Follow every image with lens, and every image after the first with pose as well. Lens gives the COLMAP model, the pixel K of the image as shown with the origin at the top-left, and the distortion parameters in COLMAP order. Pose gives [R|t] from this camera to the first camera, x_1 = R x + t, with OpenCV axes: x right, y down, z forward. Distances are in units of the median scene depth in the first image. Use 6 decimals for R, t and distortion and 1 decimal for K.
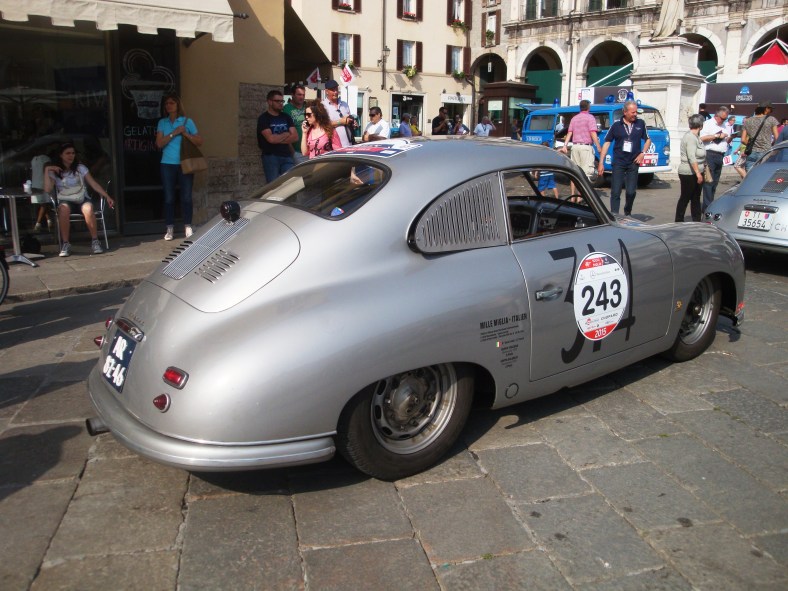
lens RADIAL K [[648.6, 0, 395.5], [0, 648.6, 289.9], [0, 0, 1]] dist [-0.145164, 0.102582]
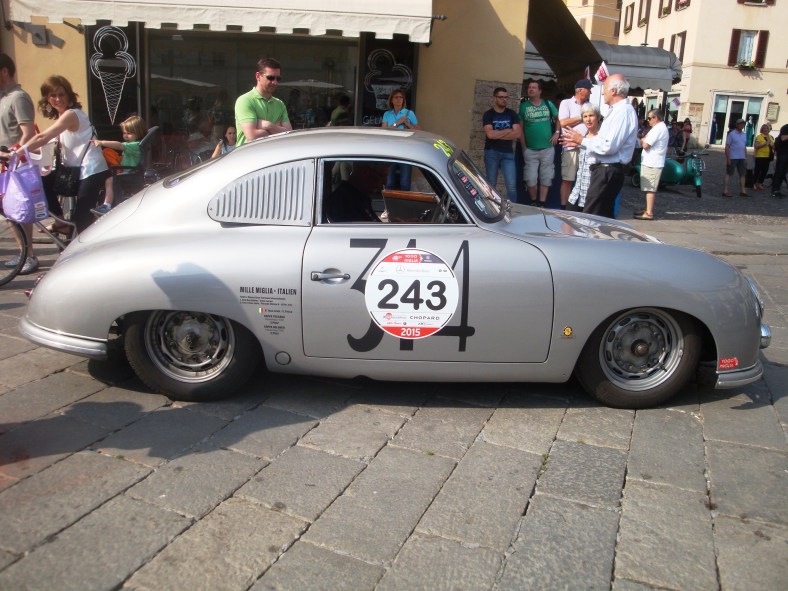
lens RADIAL K [[648.6, 0, 391.1], [0, 648.6, 294.0], [0, 0, 1]] dist [-0.145164, 0.102582]
pose [[0.810315, 0.174894, -0.559287, 0.831404], [-0.170789, 0.983473, 0.060095, -0.042948], [0.560554, 0.046824, 0.826793, 0.169899]]
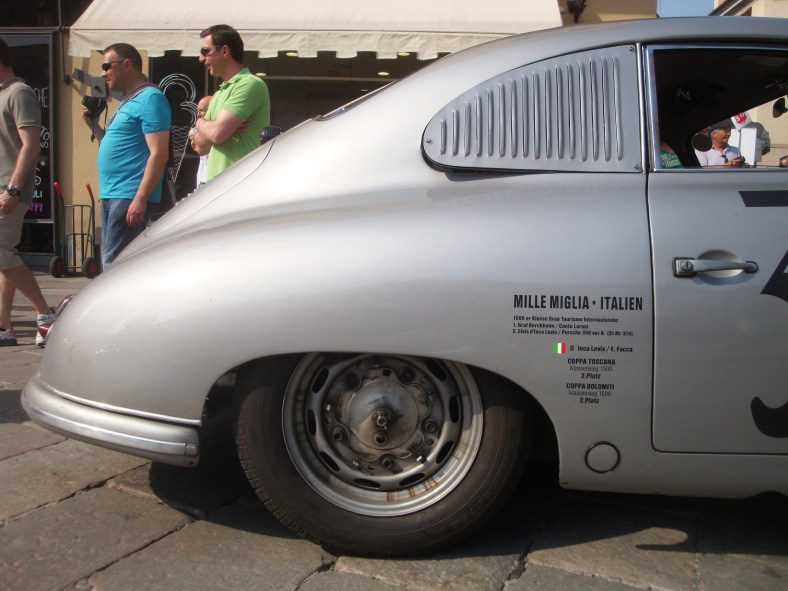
lens RADIAL K [[648.6, 0, 387.2], [0, 648.6, 287.7], [0, 0, 1]] dist [-0.145164, 0.102582]
pose [[0.770244, 0.066376, -0.634286, 0.314158], [-0.159075, 0.983129, -0.090292, 0.089544], [0.617592, 0.170446, 0.767808, 0.459504]]
